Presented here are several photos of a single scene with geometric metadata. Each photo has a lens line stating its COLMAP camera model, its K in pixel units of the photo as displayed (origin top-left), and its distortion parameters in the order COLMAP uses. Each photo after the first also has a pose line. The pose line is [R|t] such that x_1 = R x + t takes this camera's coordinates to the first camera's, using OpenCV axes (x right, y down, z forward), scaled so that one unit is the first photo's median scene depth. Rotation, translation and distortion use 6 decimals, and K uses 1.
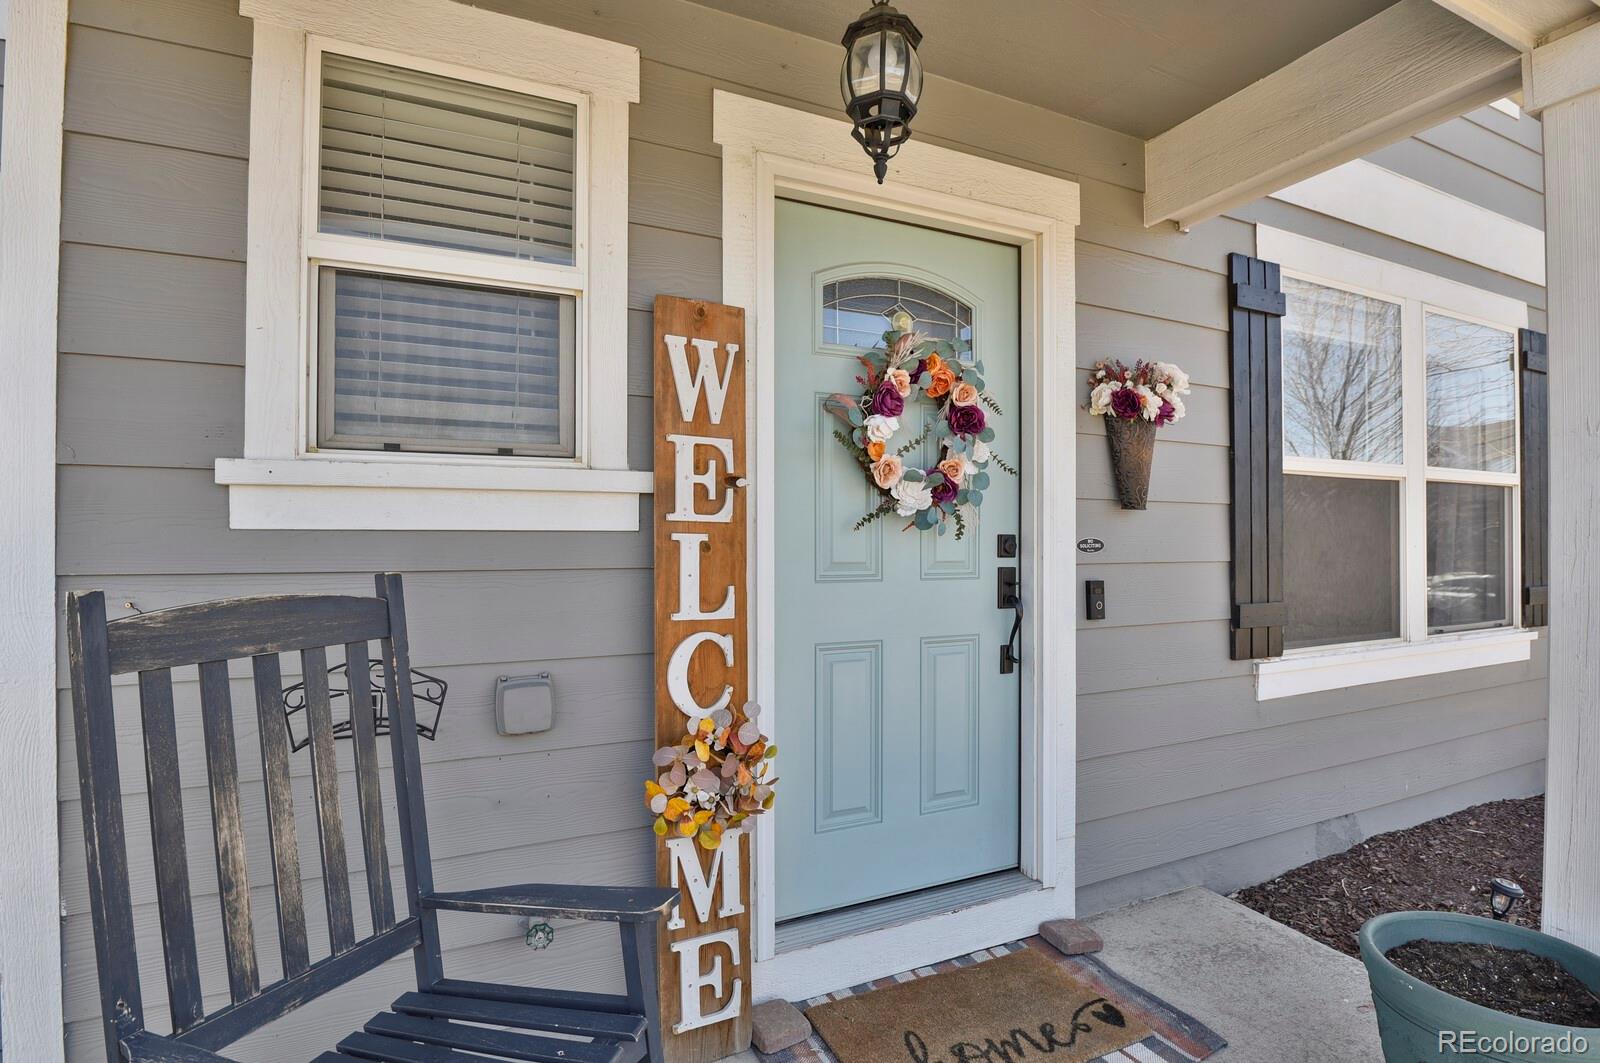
lens RADIAL K [[800.0, 0, 795.3], [0, 800.0, 539.2], [0, 0, 1]] dist [-0.027947, -0.000828]
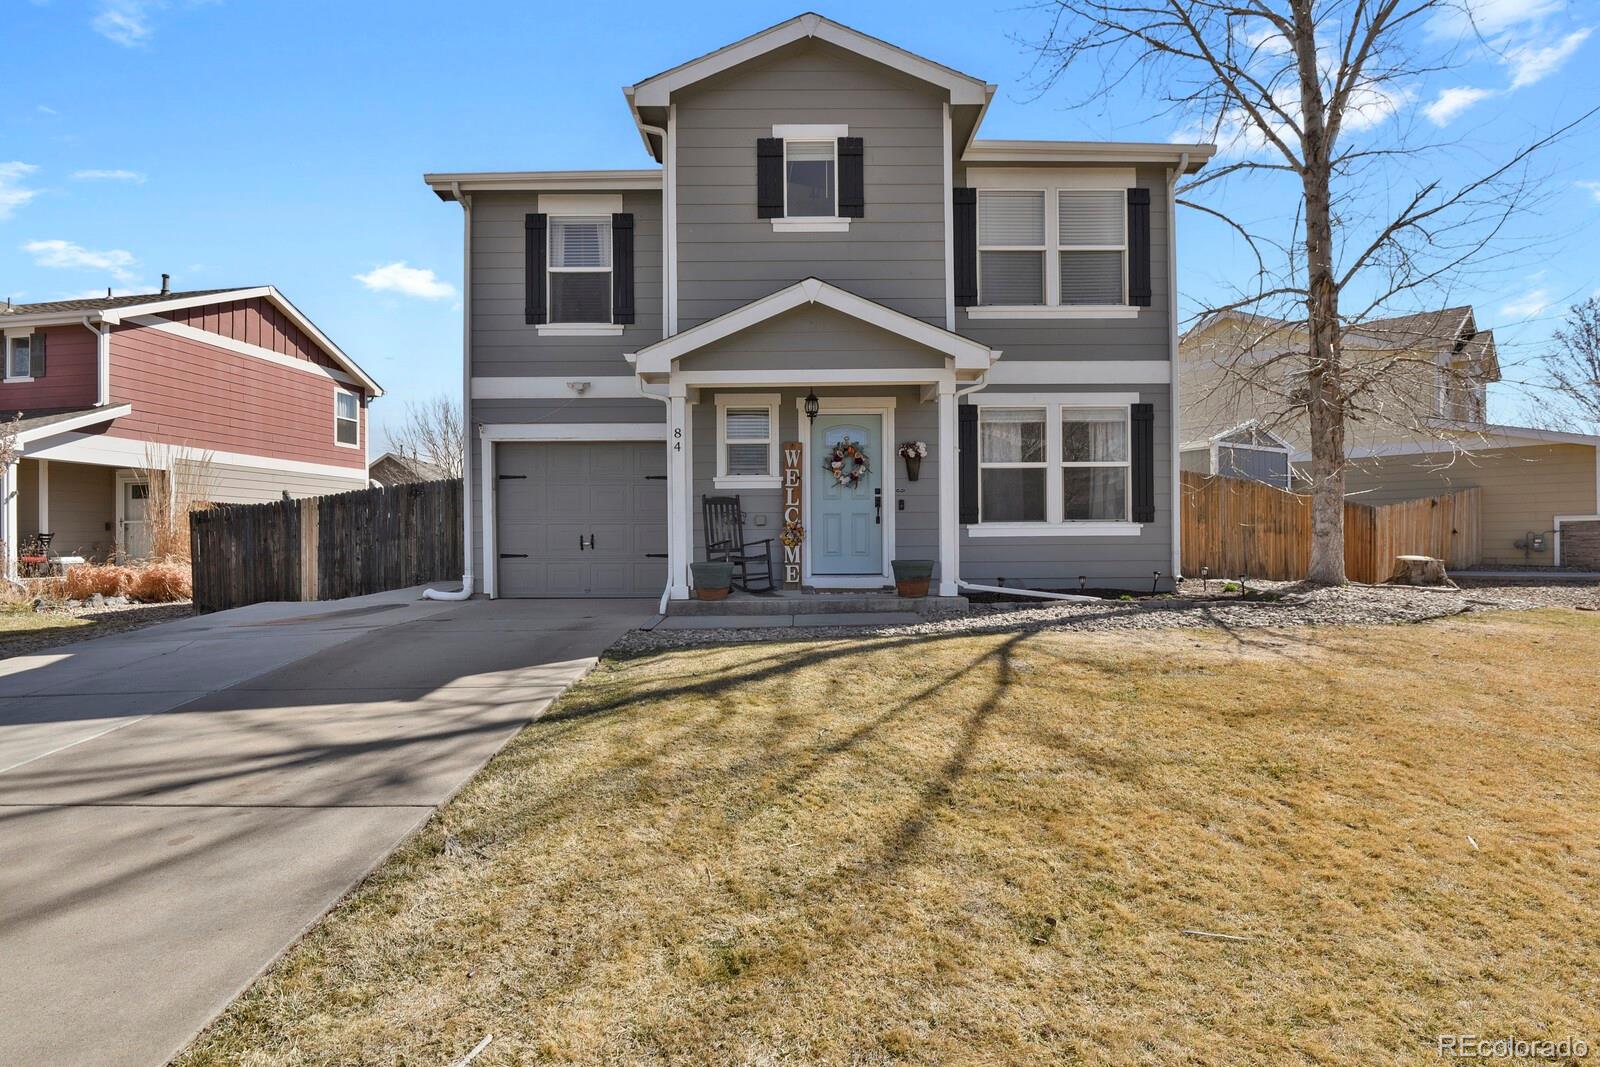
lens RADIAL K [[785.5, 0, 808.3], [0, 785.5, 541.4], [0, 0, 1]] dist [-0.025940, -0.000861]
pose [[0.902205, -0.003227, -0.431295, 2.094595], [0.007264, 0.999944, 0.007713, 0.287863], [0.431246, -0.010092, 0.902178, -3.419161]]
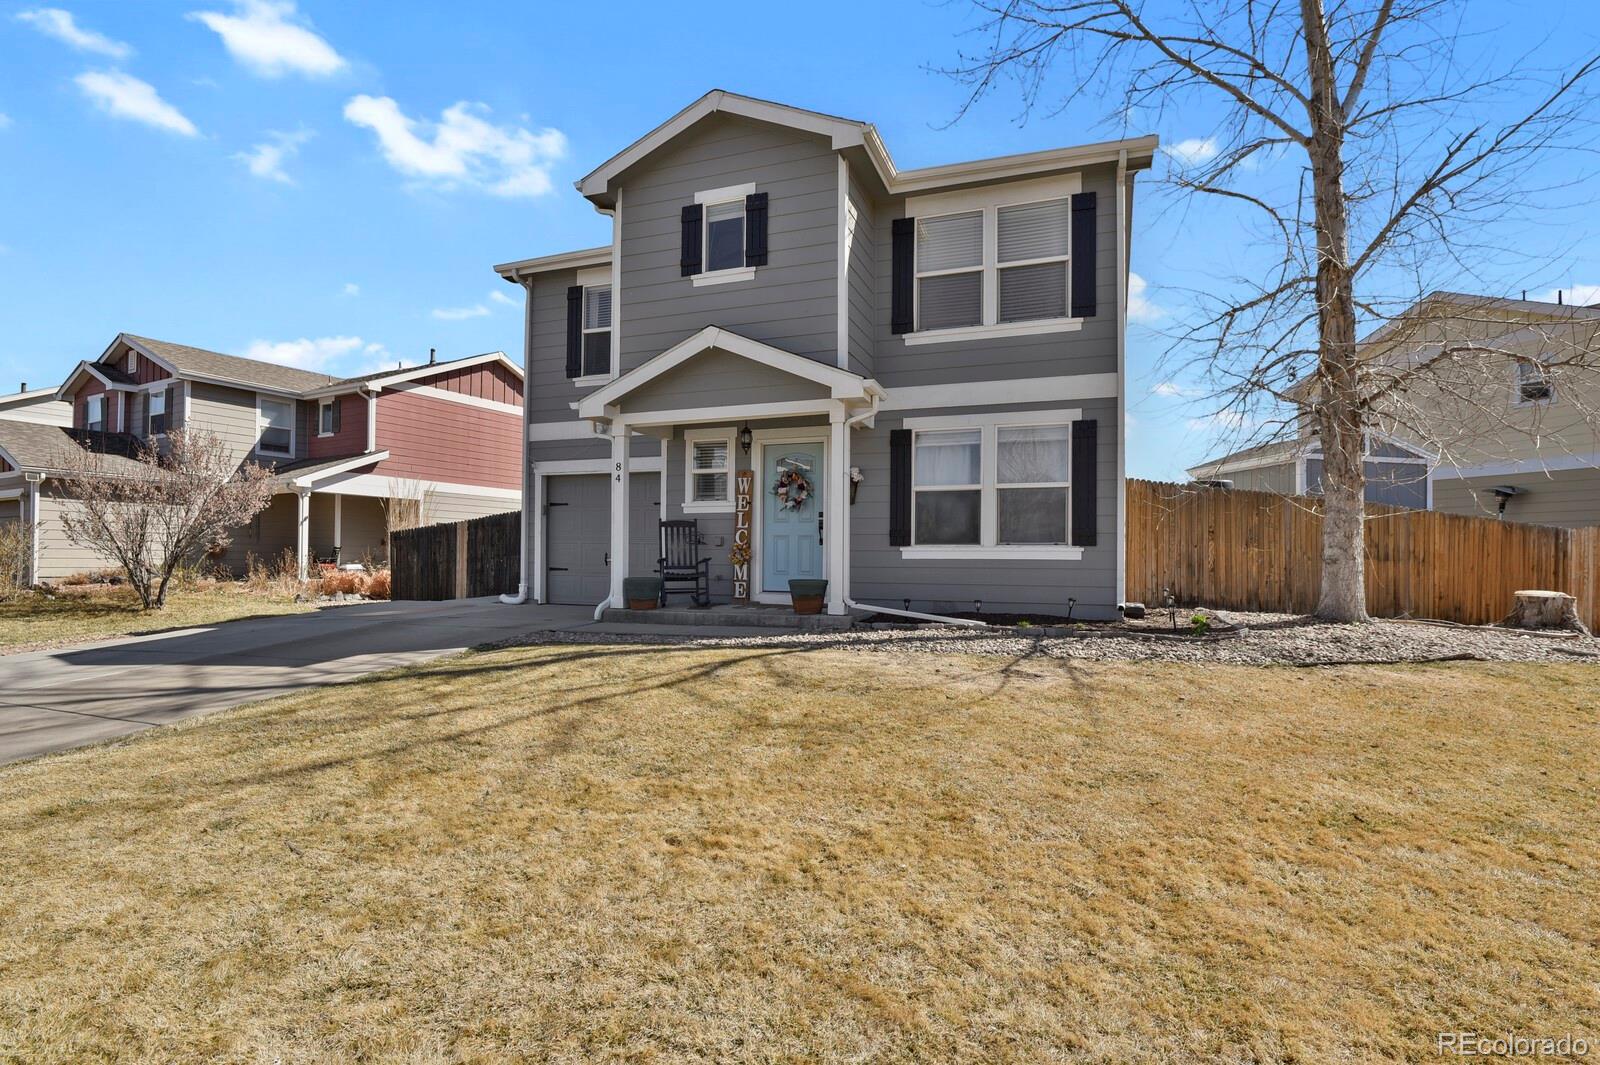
lens RADIAL K [[774.1, 0, 798.4], [0, 774.1, 554.0], [0, 0, 1]] dist [-0.023667, -0.000106]
pose [[0.693549, 0.003078, -0.720403, 4.005025], [-0.006178, 0.999980, -0.001676, 0.286737], [0.720383, 0.005613, 0.693554, -2.458791]]
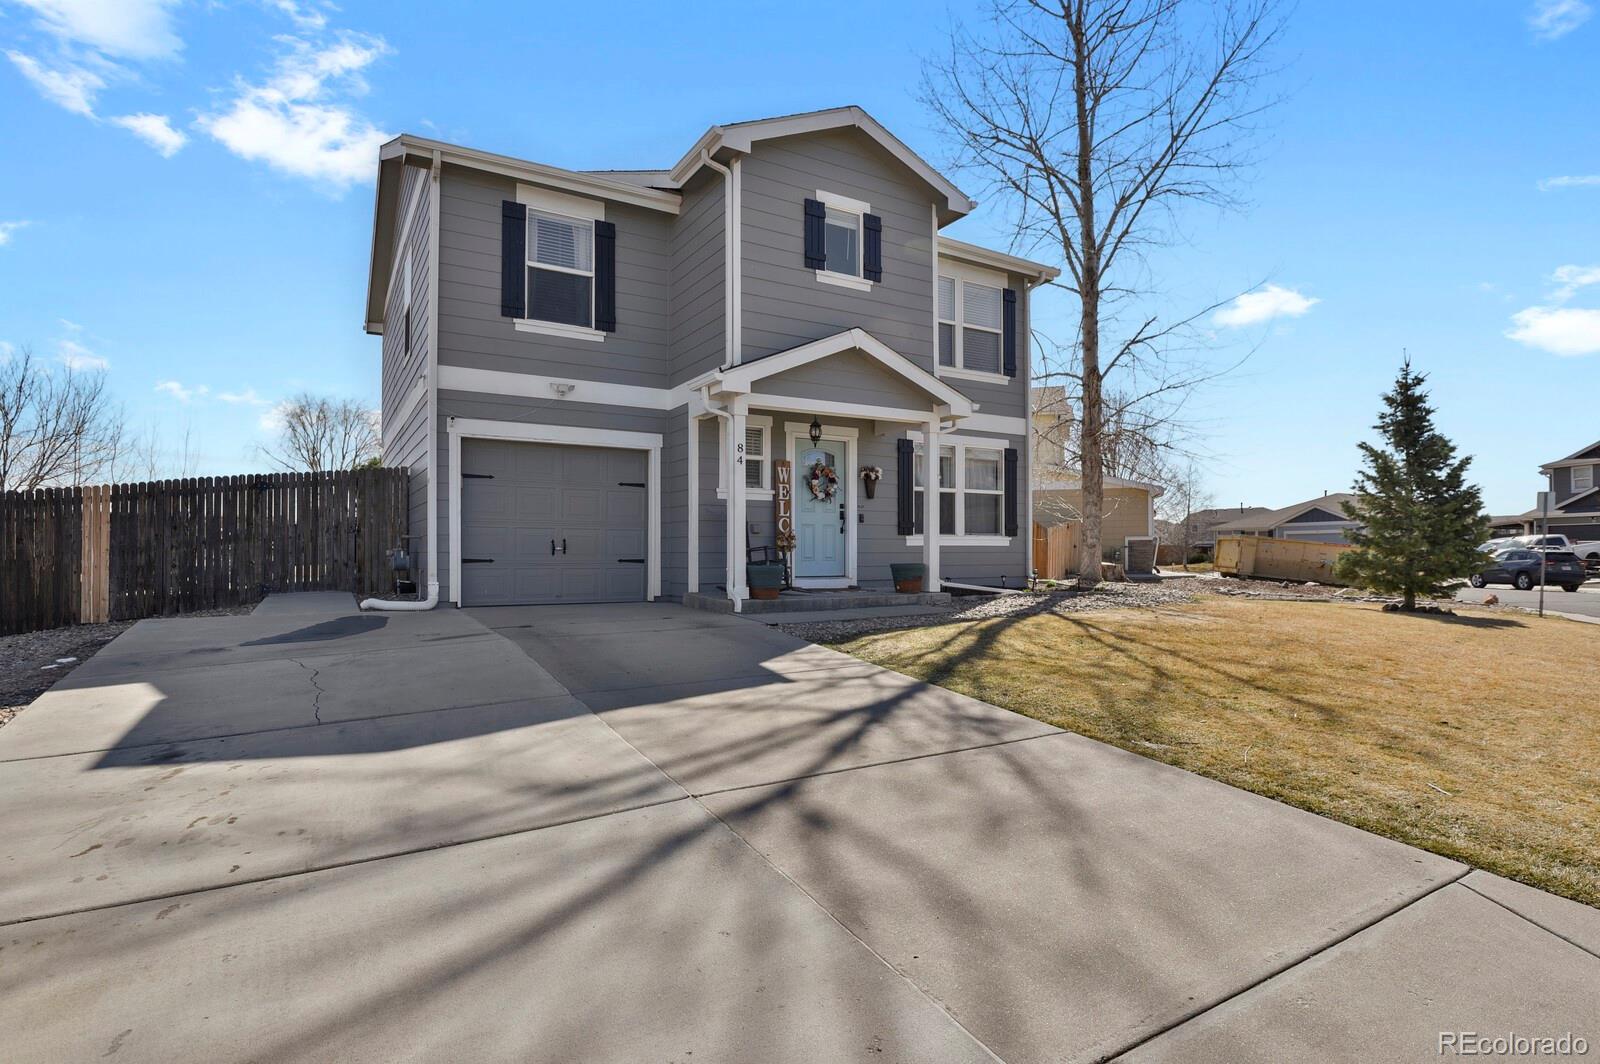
lens RADIAL K [[778.9, 0, 801.7], [0, 778.9, 537.3], [0, 0, 1]] dist [-0.025075, -0.000274]
pose [[0.997658, 0.004235, 0.068263, -0.361656], [-0.003409, 0.999920, -0.012215, 0.316563], [-0.068309, 0.011954, 0.997593, -4.534867]]
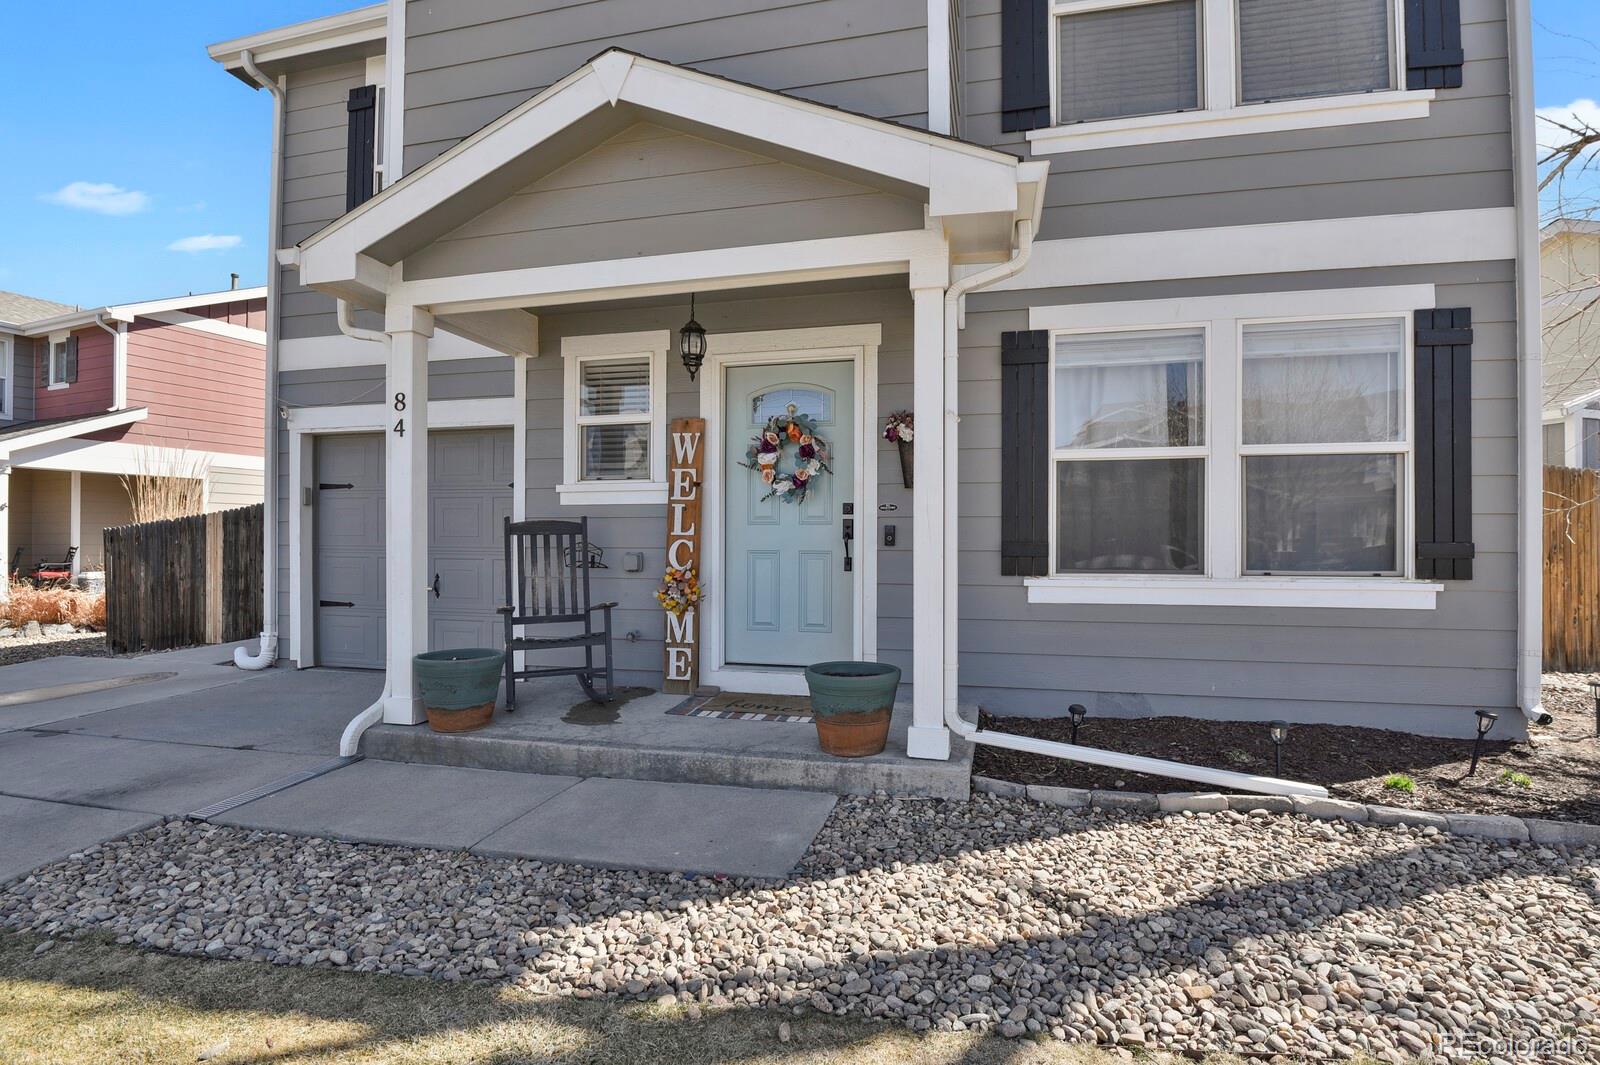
lens RADIAL K [[800.0, 0, 795.3], [0, 800.0, 540.2], [0, 0, 1]] dist [-0.027947, -0.000828]
pose [[0.765333, 0.002100, -0.643632, 1.896102], [-0.000459, 0.999996, 0.002717, 0.107014], [0.643635, -0.001784, 0.765331, -0.835108]]
